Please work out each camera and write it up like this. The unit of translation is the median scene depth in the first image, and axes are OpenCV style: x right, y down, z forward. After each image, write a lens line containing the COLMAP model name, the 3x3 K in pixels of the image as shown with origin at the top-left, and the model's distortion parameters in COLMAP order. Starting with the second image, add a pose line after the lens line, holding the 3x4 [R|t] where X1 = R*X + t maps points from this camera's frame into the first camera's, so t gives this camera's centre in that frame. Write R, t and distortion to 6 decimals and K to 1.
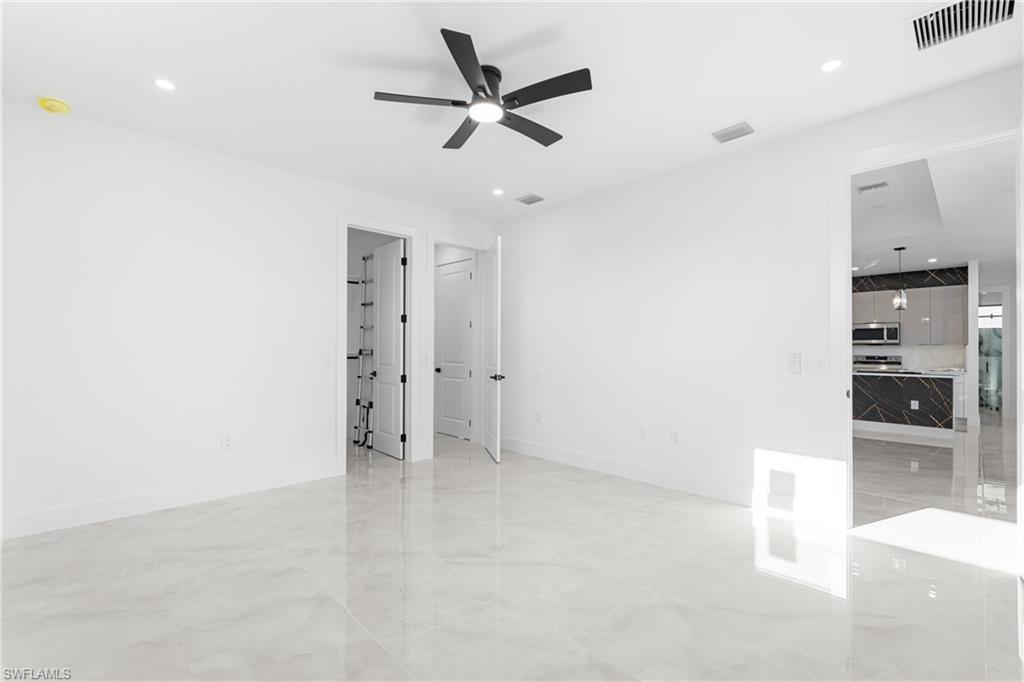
lens RADIAL K [[450.7, 0, 506.9], [0, 450.7, 348.6], [0, 0, 1]] dist [0.000223, 0.000168]
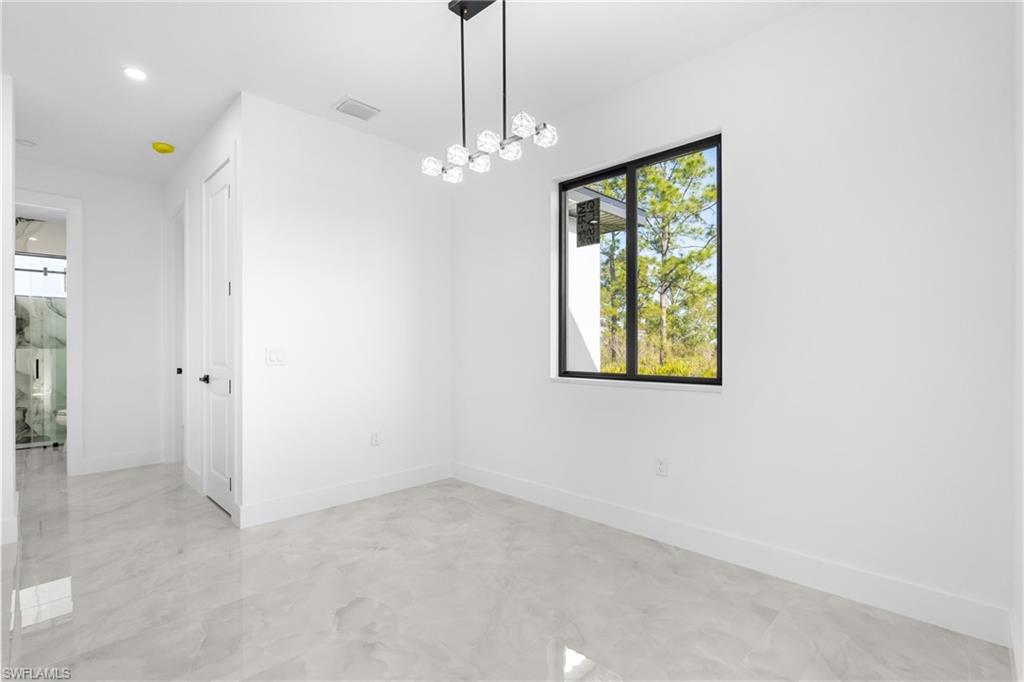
lens RADIAL K [[474.0, 0, 508.4], [0, 474.0, 345.1], [0, 0, 1]] dist [-0.001157, 0.000137]
pose [[-0.027374, -0.000702, 0.999625, 0.588617], [-0.000033, 1.000000, 0.000702, 0.013858], [-0.999625, -0.000013, -0.027374, 0.551231]]
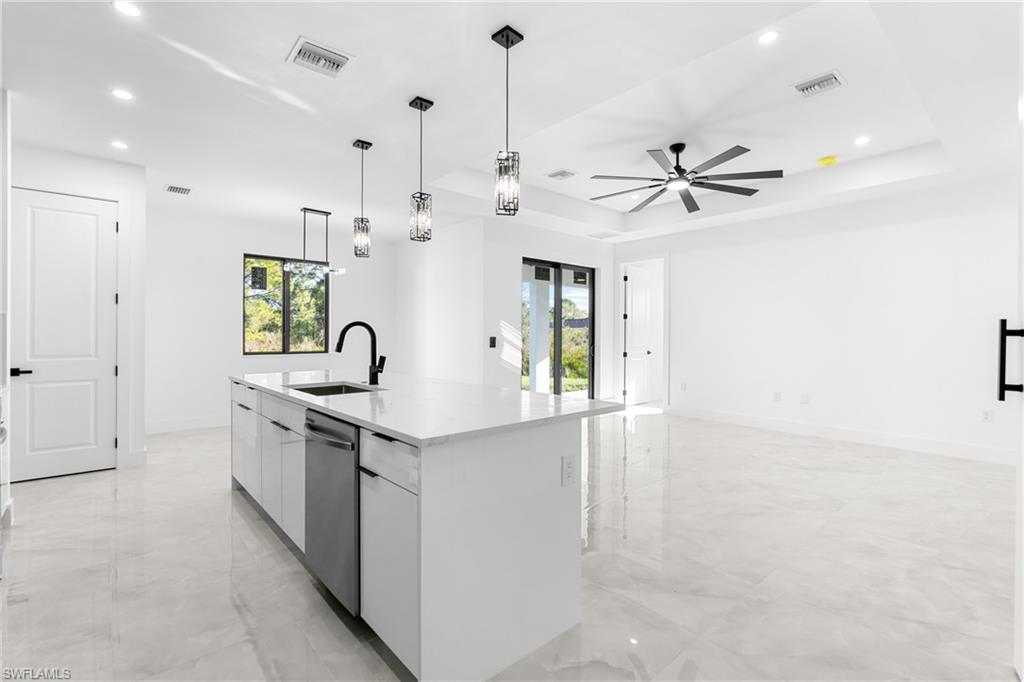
lens RADIAL K [[456.2, 0, 510.7], [0, 456.2, 335.5], [0, 0, 1]] dist [0.000876, 0.000222]
pose [[-0.999185, -0.006567, 0.039820, 0.531022], [-0.006554, 0.999978, 0.000467, 0.005572], [-0.039823, 0.000206, -0.999207, 1.222670]]
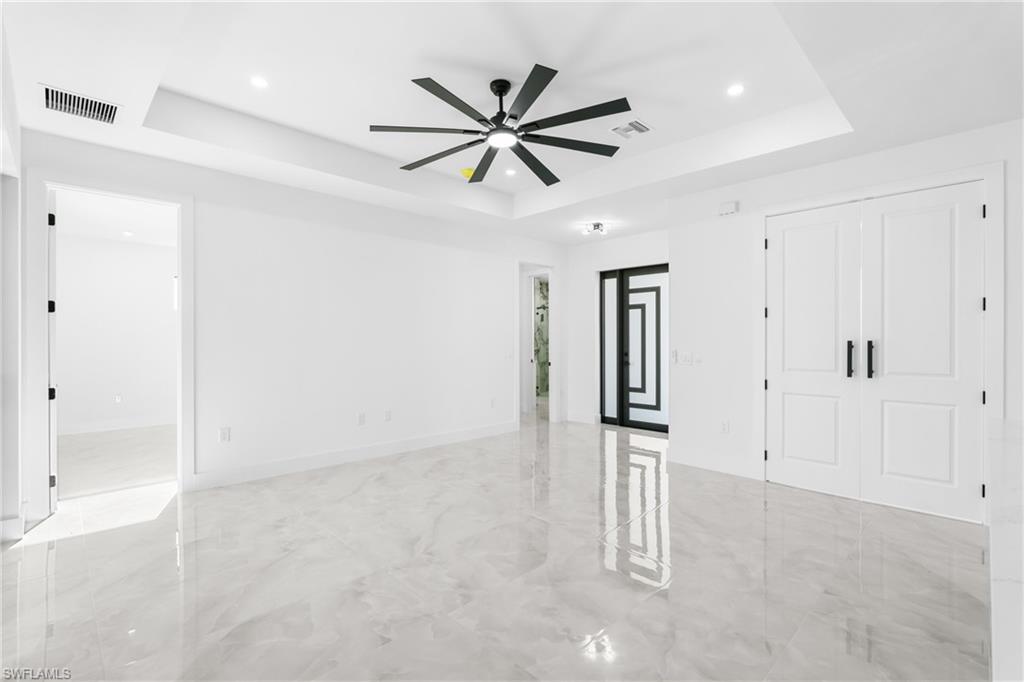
lens RADIAL K [[474.0, 0, 508.4], [0, 474.0, 345.1], [0, 0, 1]] dist [-0.001157, 0.000137]
pose [[0.010190, 0.007664, -0.999919, 0.750676], [-0.000273, 0.999971, 0.007662, -0.001446], [0.999948, 0.000194, 0.010192, 0.689448]]
